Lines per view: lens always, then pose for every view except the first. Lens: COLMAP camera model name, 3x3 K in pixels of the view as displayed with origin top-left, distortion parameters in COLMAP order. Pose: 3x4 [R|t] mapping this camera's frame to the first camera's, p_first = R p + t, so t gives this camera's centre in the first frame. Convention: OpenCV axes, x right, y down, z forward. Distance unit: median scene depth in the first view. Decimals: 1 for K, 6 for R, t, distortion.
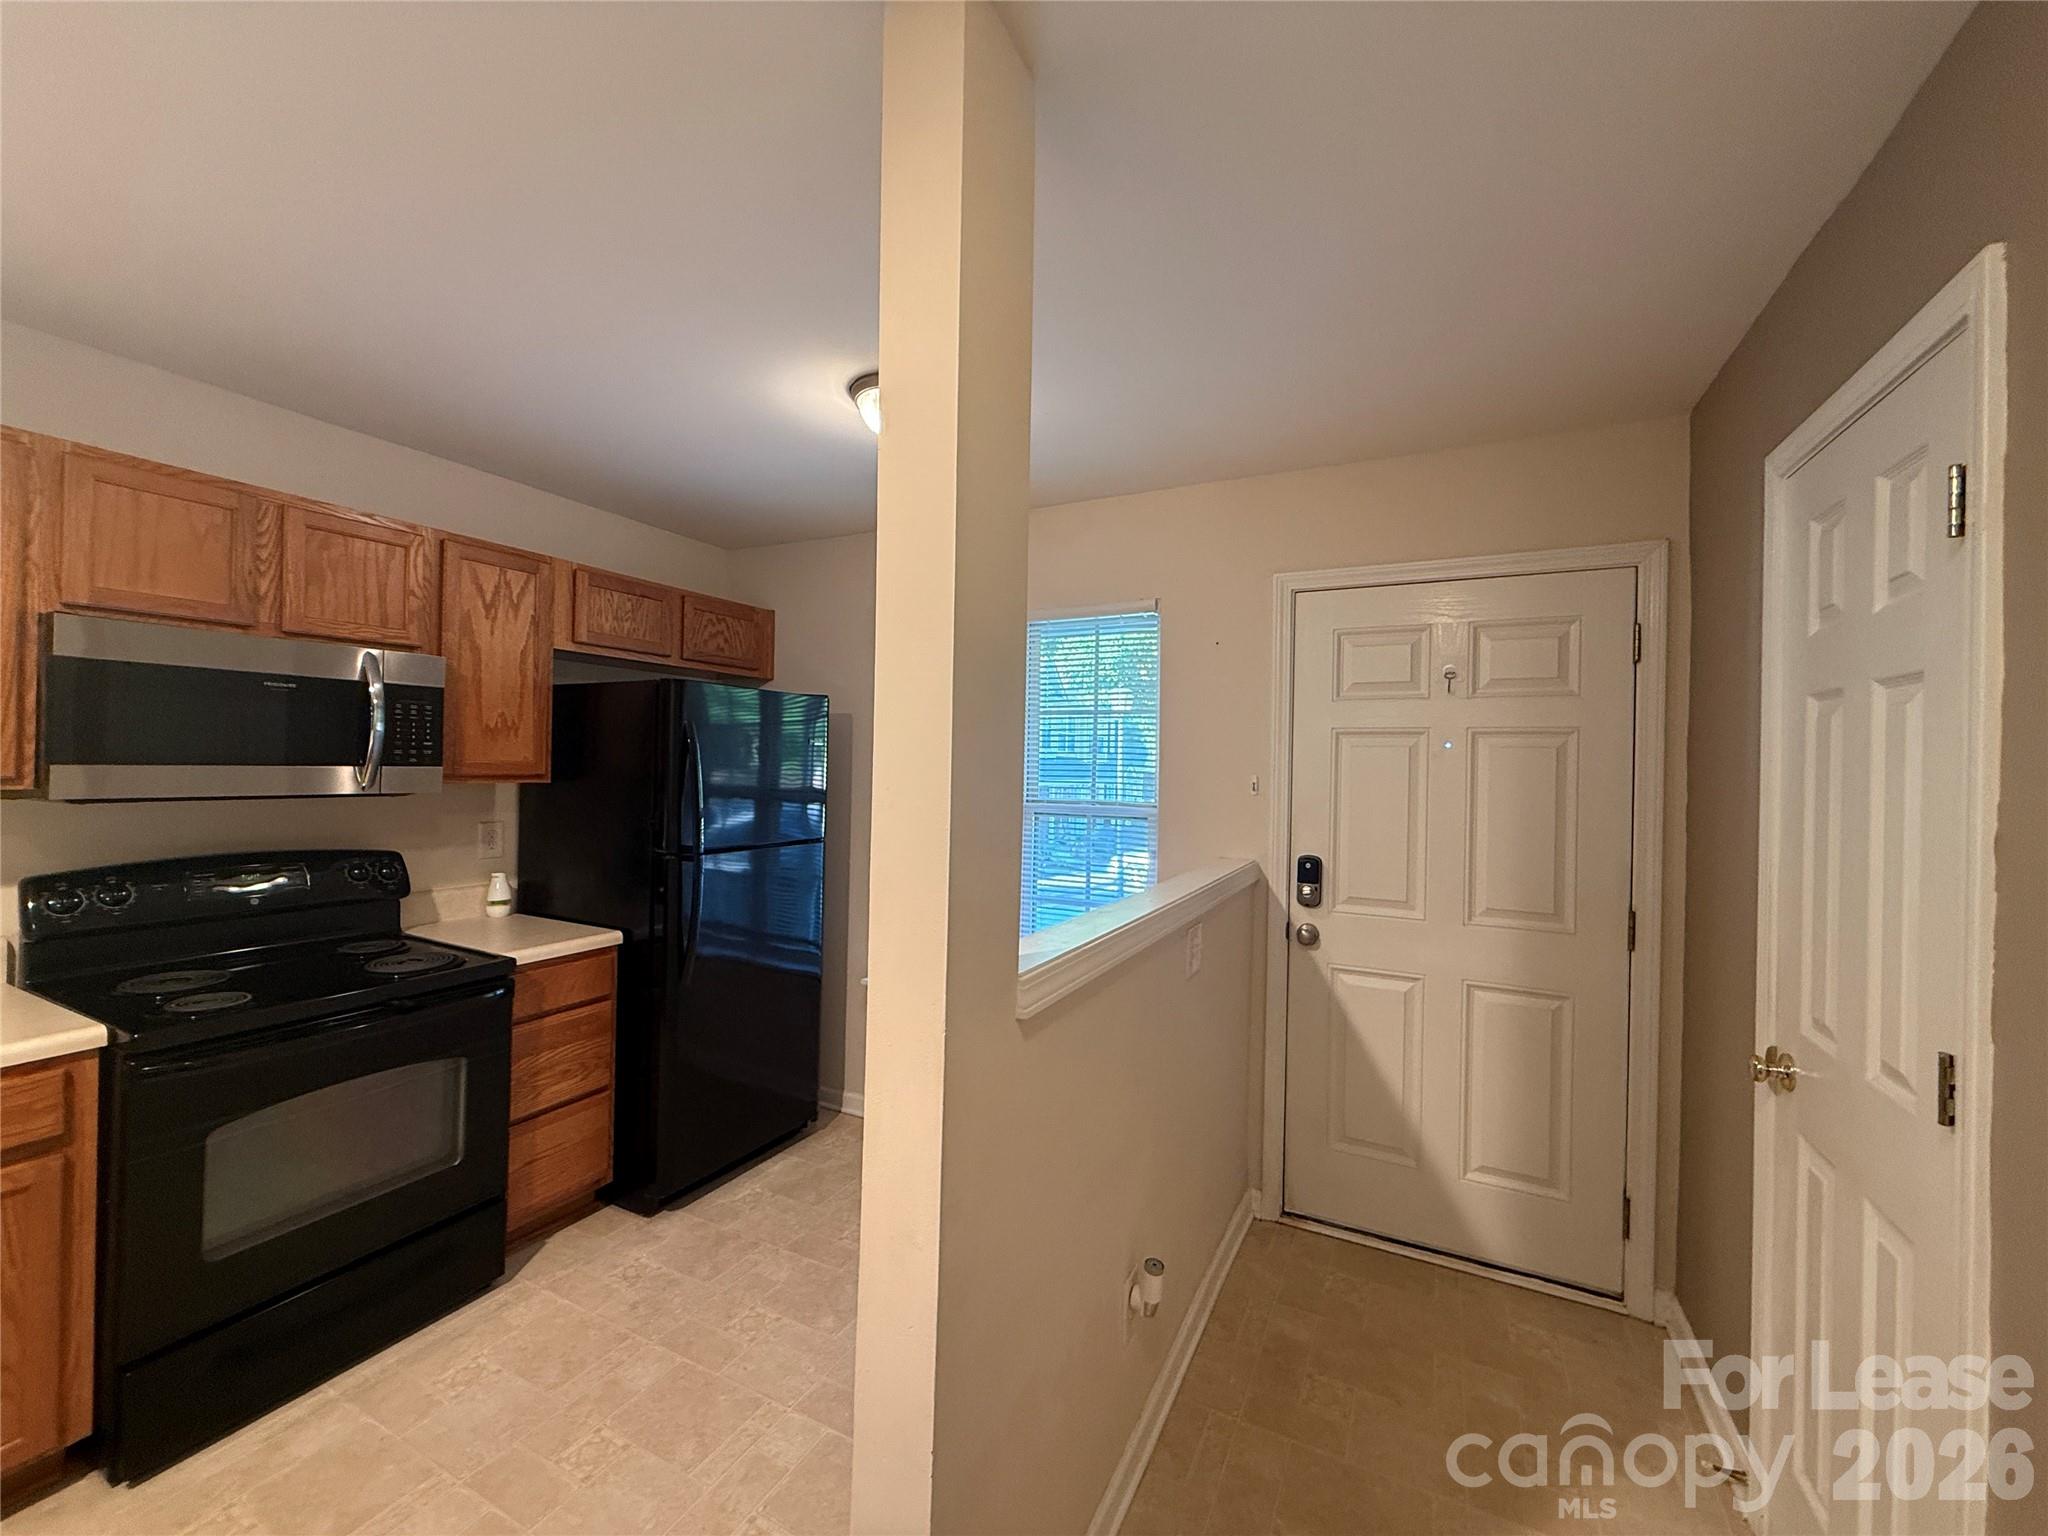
lens RADIAL K [[817.8, 0, 1022.0], [0, 817.8, 764.5], [0, 0, 1]] dist [-0.001318, 0.000641]
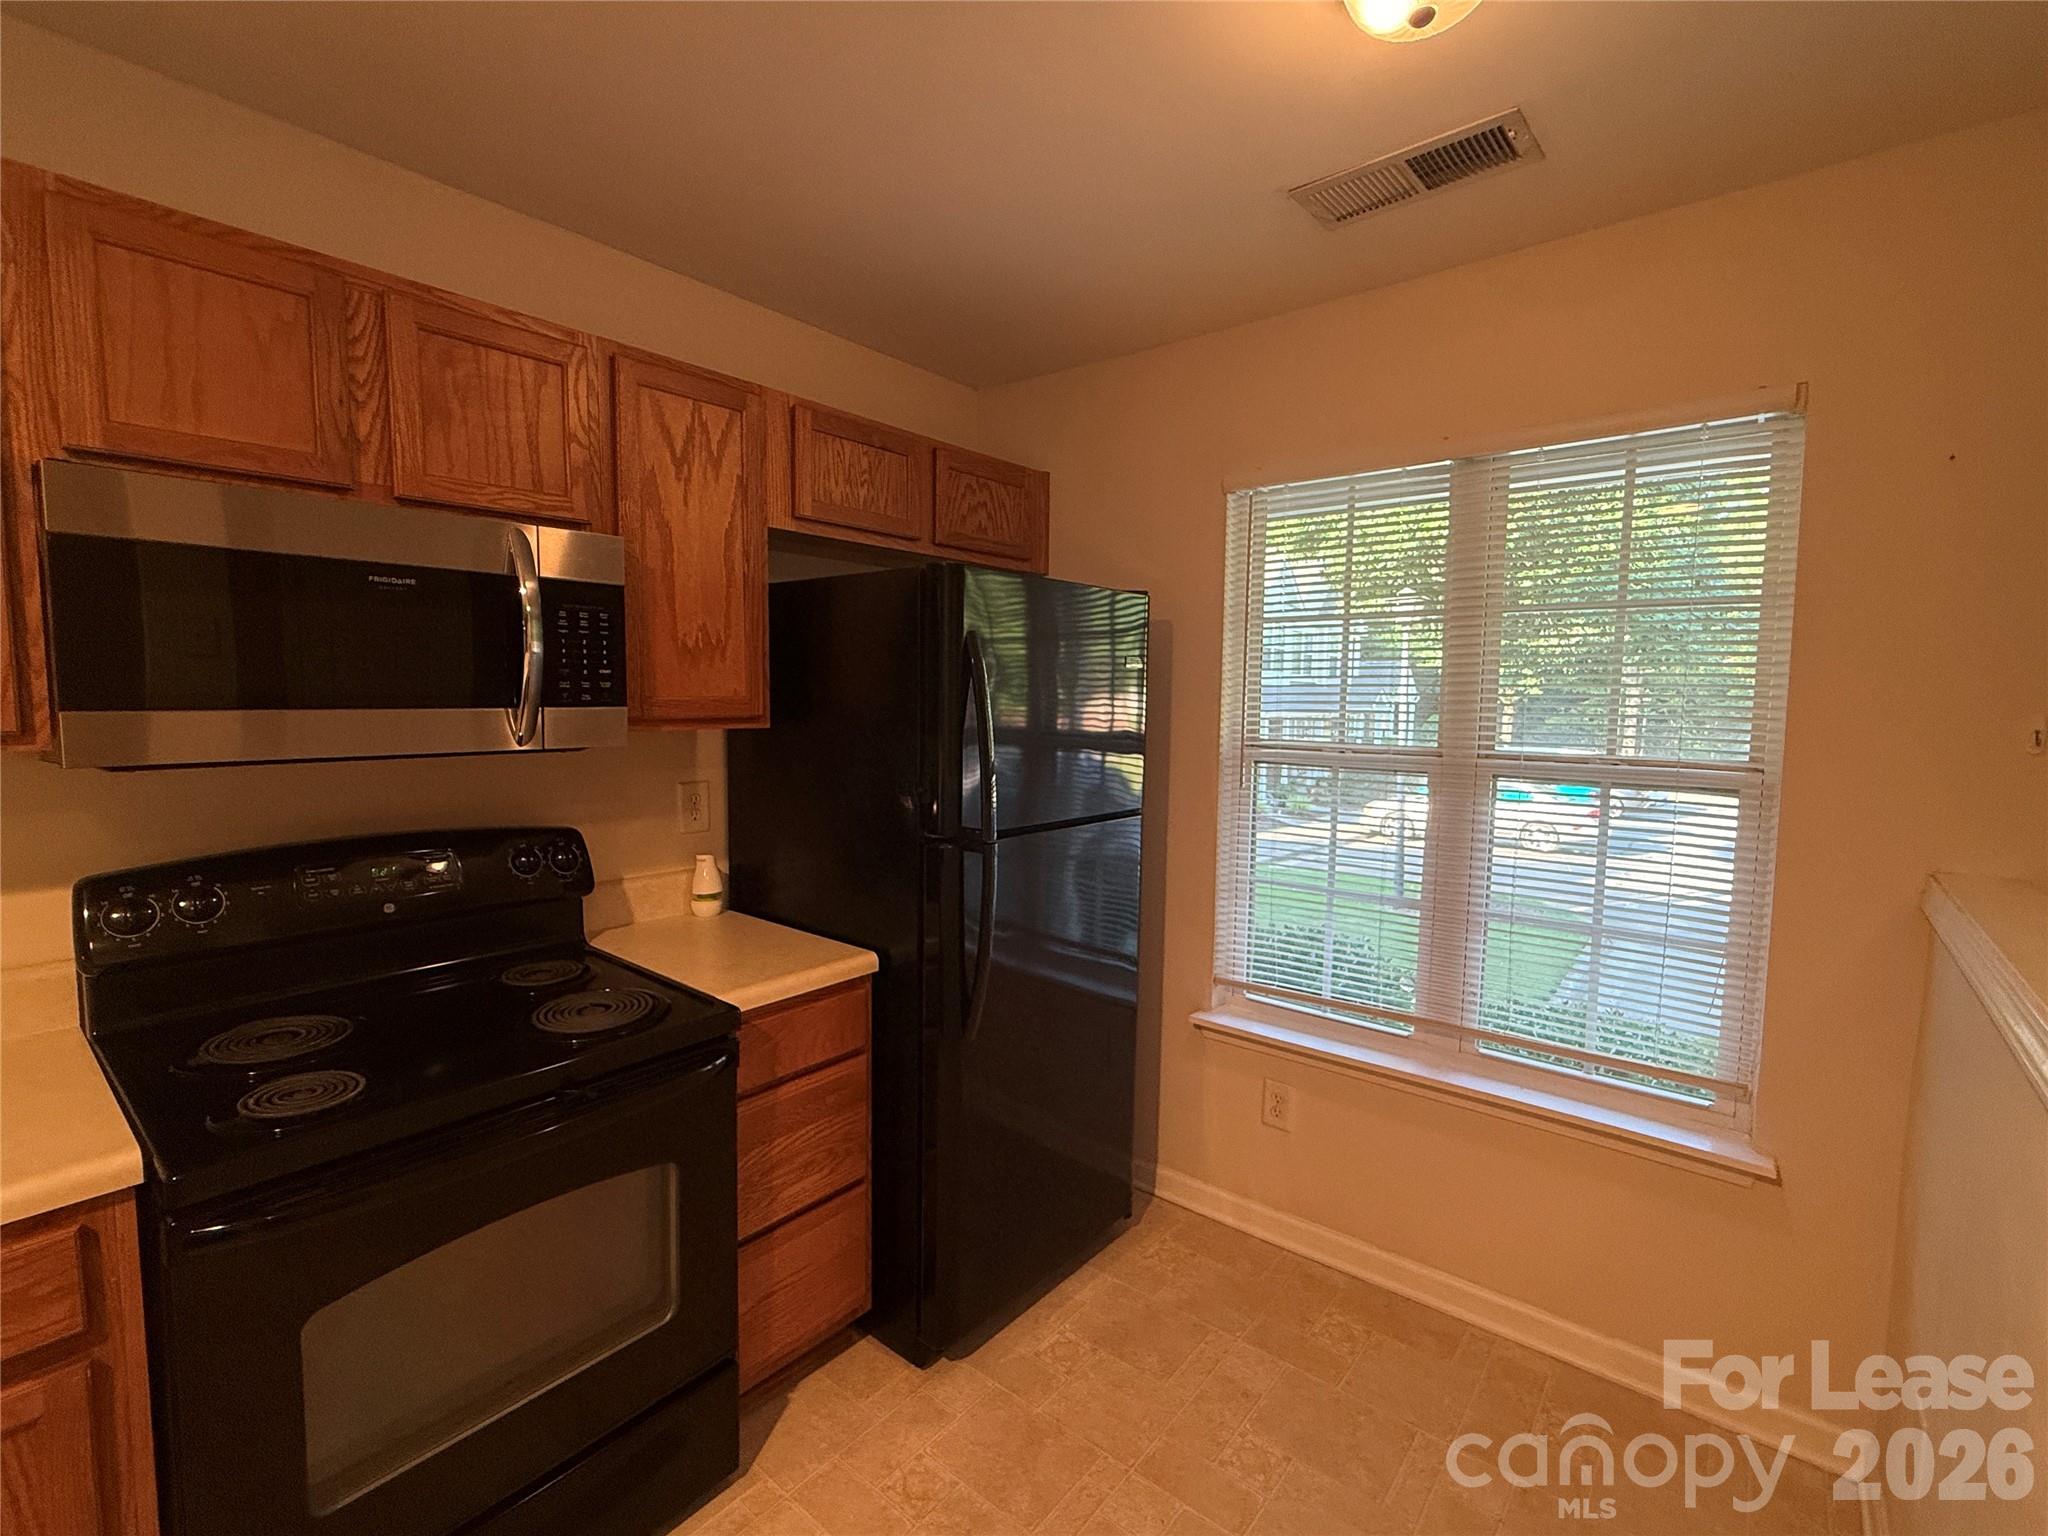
lens RADIAL K [[918.1, 0, 1021.0], [0, 918.1, 765.3], [0, 0, 1]] dist [0.000728, 0.000519]
pose [[0.975397, 0.010073, -0.220226, -0.225531], [0.007569, 0.996836, 0.079121, -0.006199], [0.220326, -0.078842, 0.972235, 0.332124]]
